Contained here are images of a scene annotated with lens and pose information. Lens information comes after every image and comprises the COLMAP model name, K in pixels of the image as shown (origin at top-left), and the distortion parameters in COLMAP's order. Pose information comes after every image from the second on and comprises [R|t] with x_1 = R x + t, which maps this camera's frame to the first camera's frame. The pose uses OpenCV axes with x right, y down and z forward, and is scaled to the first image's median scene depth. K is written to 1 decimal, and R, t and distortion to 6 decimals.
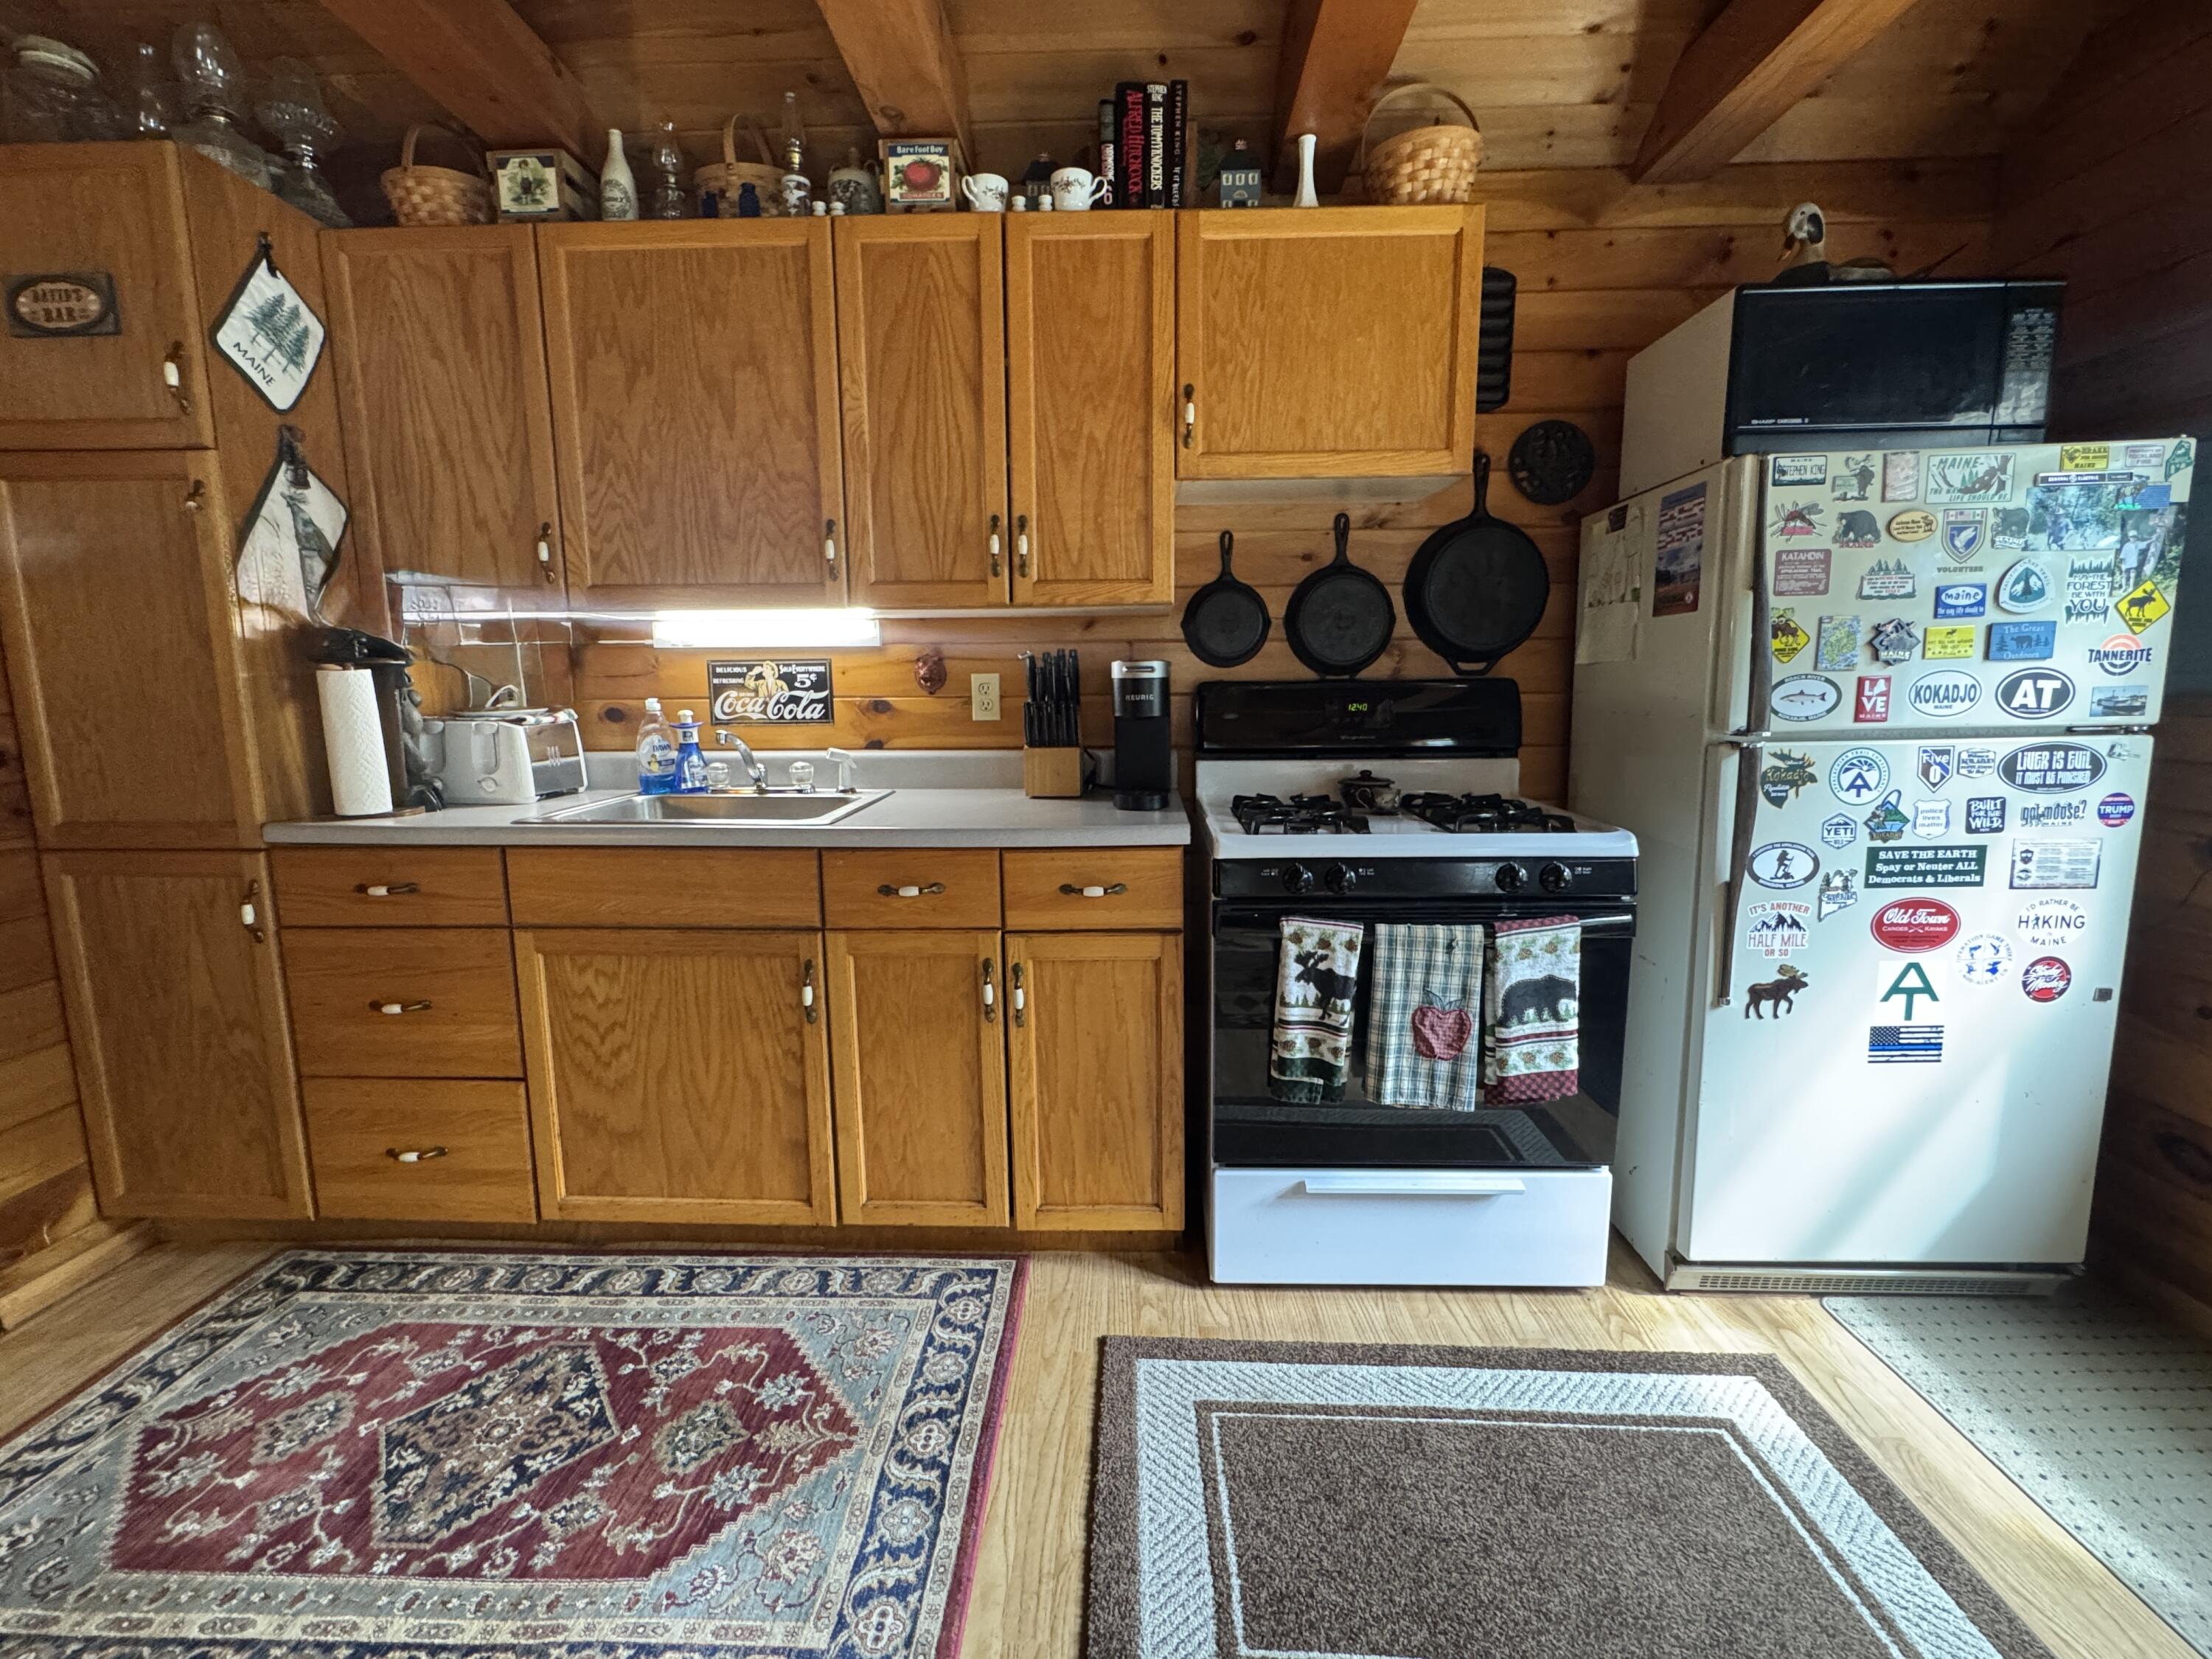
lens RADIAL K [[969.8, 0, 1101.7], [0, 969.8, 833.0], [0, 0, 1]] dist [-0.002092, -0.000225]
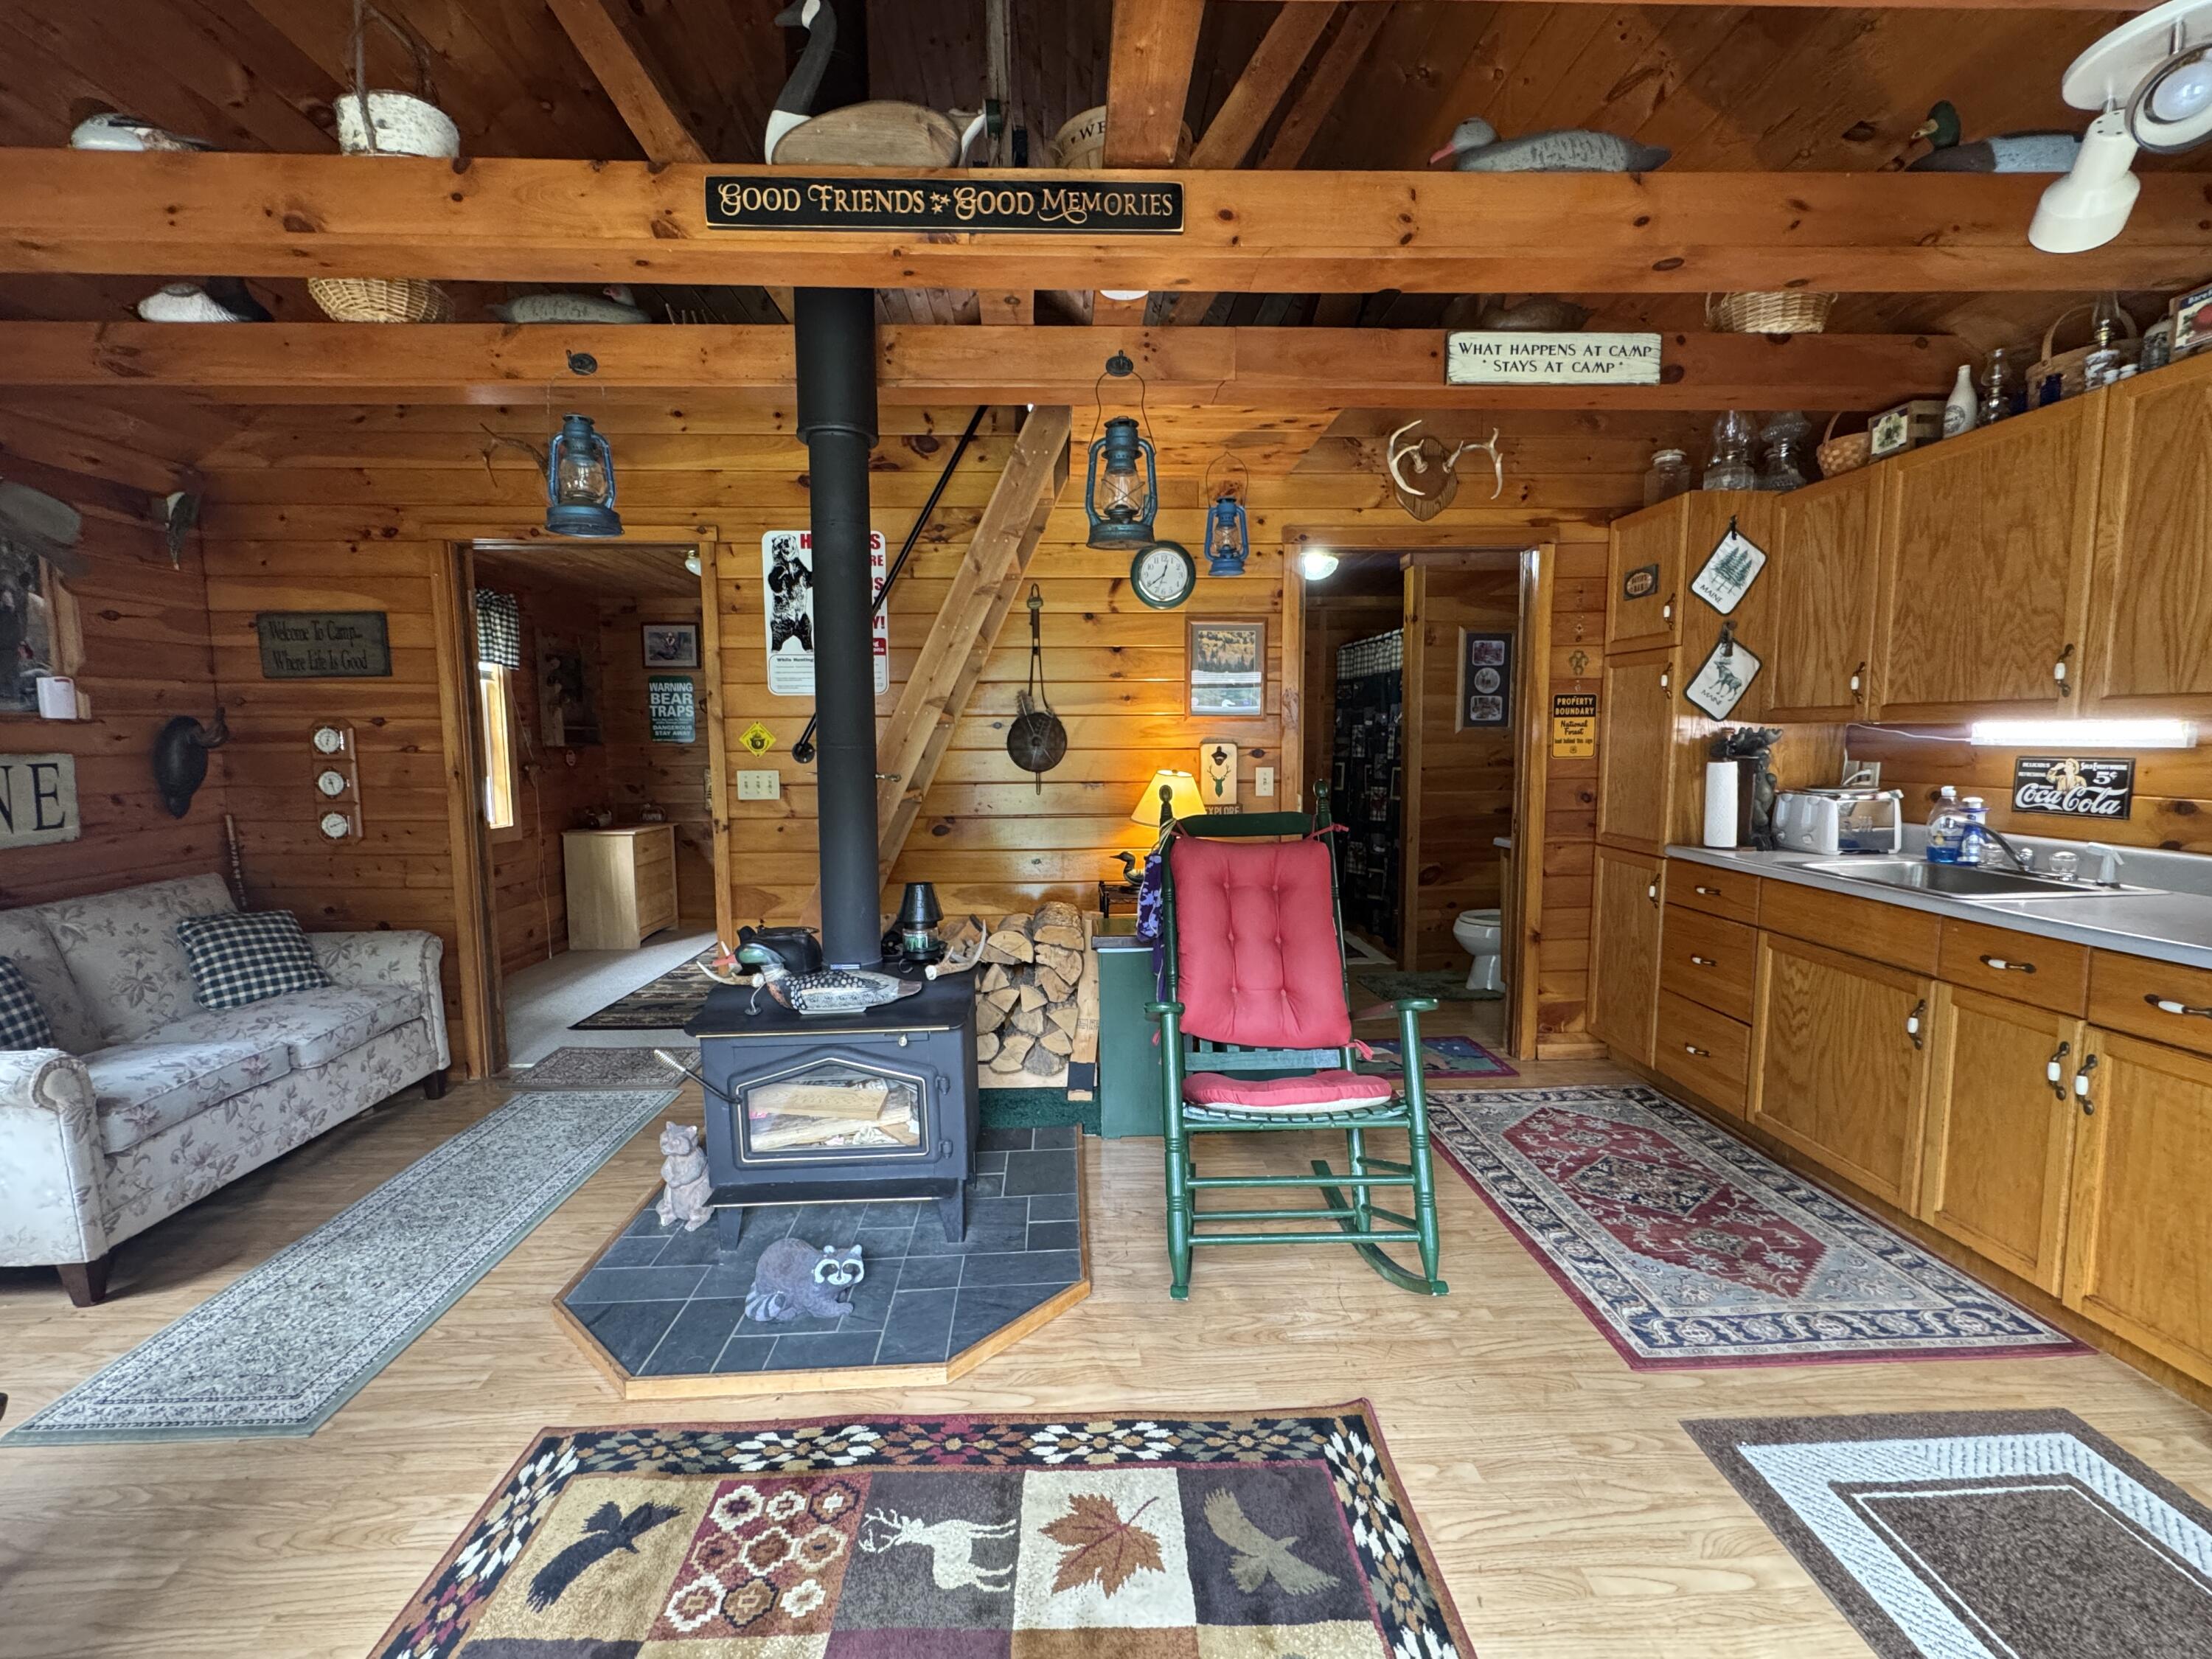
lens RADIAL K [[969.8, 0, 1102.4], [0, 969.8, 831.1], [0, 0, 1]] dist [-0.002092, -0.000225]
pose [[0.071732, 0.106420, -0.991730, 0.843931], [-0.145591, 0.984760, 0.095141, -0.051229], [0.986741, 0.137562, 0.086132, -0.208597]]
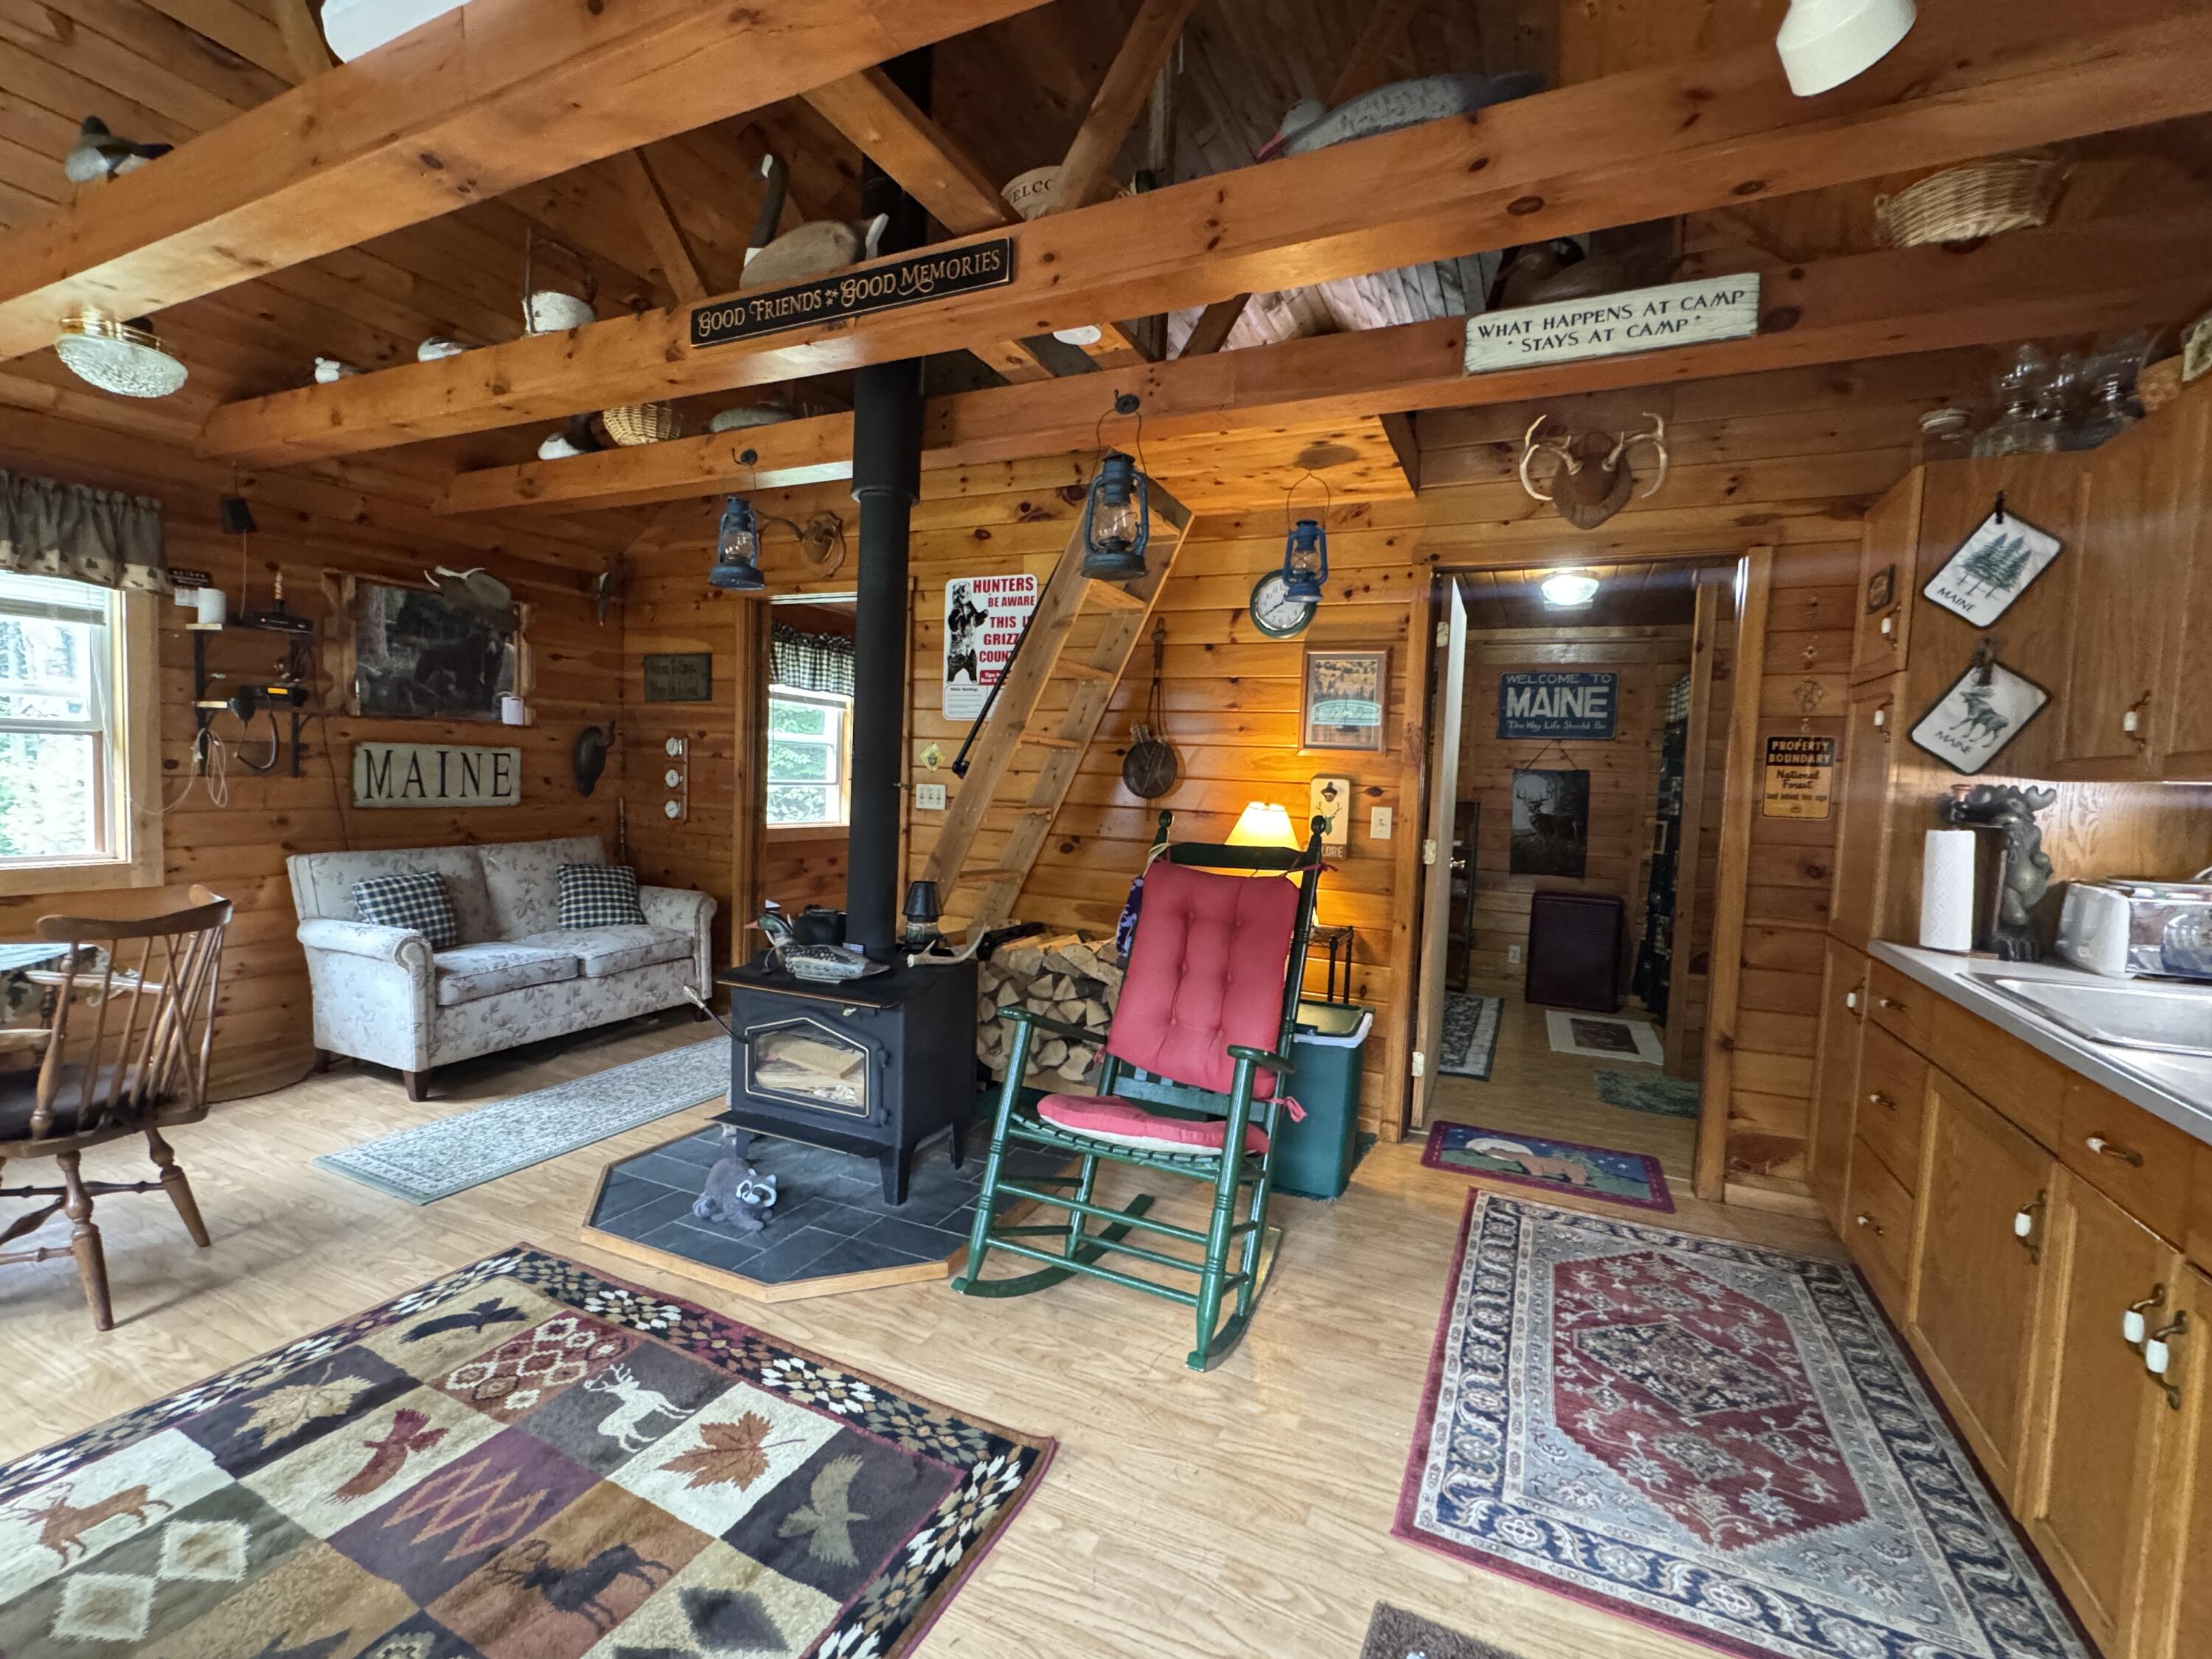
lens RADIAL K [[969.8, 0, 1102.6], [0, 969.8, 832.1], [0, 0, 1]] dist [-0.002092, -0.000225]
pose [[-0.397623, 0.050044, -0.916183, 0.766784], [-0.174455, 0.976174, 0.129034, -0.136706], [0.900811, 0.211140, -0.379419, 0.495775]]
